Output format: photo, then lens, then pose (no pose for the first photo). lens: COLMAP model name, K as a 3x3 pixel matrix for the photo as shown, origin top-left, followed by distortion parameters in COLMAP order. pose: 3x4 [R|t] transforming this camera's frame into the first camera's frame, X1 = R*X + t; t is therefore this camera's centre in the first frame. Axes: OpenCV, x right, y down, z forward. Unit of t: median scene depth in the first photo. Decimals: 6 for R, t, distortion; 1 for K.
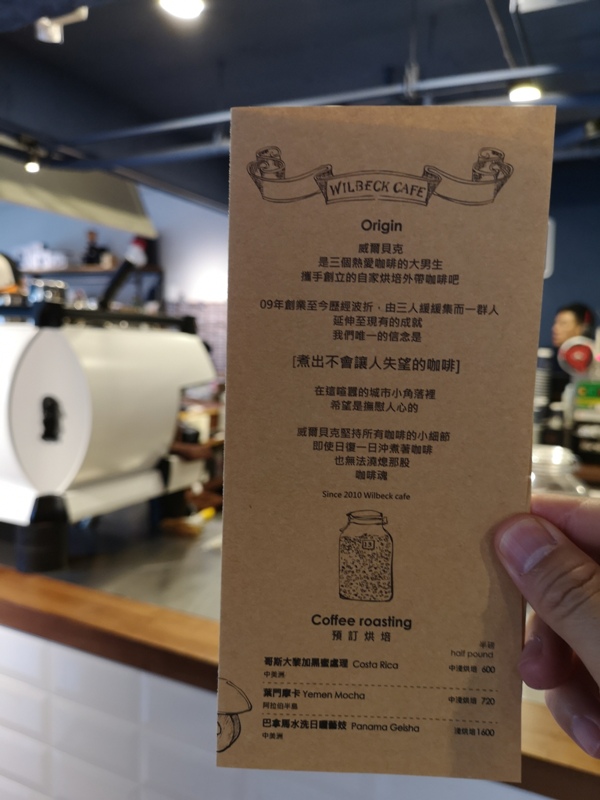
lens RADIAL K [[636.0, 0, 301.9], [0, 636.0, 399.9], [0, 0, 1]] dist [0.010902, -0.002251]
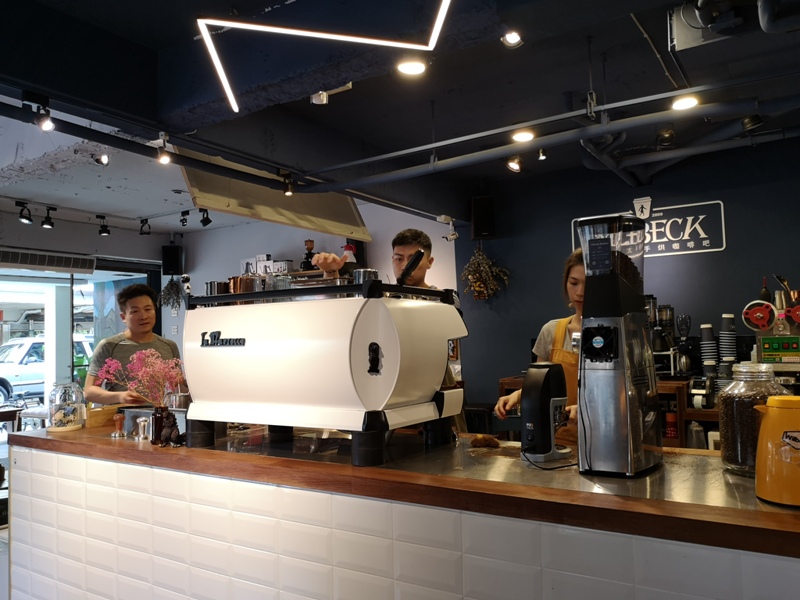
lens RADIAL K [[636.0, 0, 399.1], [0, 636.0, 306.0], [0, 0, 1]] dist [0.010902, -0.002251]
pose [[0.991375, -0.057290, -0.117867, -0.127333], [0.039851, 0.988582, -0.145318, 0.103127], [0.124846, 0.139367, 0.982339, -0.376982]]
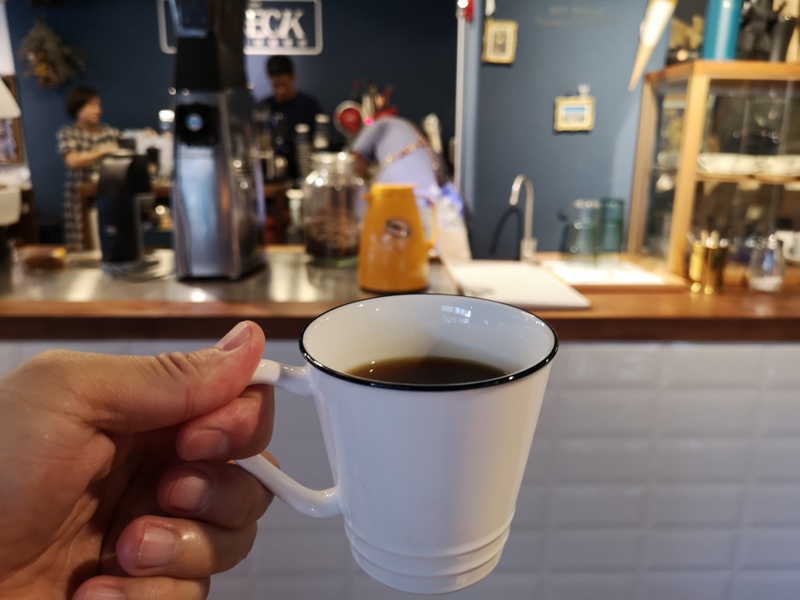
lens RADIAL K [[638.4, 0, 398.7], [0, 638.4, 303.5], [0, 0, 1]] dist [-0.001069, -0.008453]
pose [[0.885069, -0.127061, 0.447782, -0.100051], [0.054698, 0.983747, 0.171028, 0.130858], [-0.462235, -0.126879, 0.877633, -0.200778]]
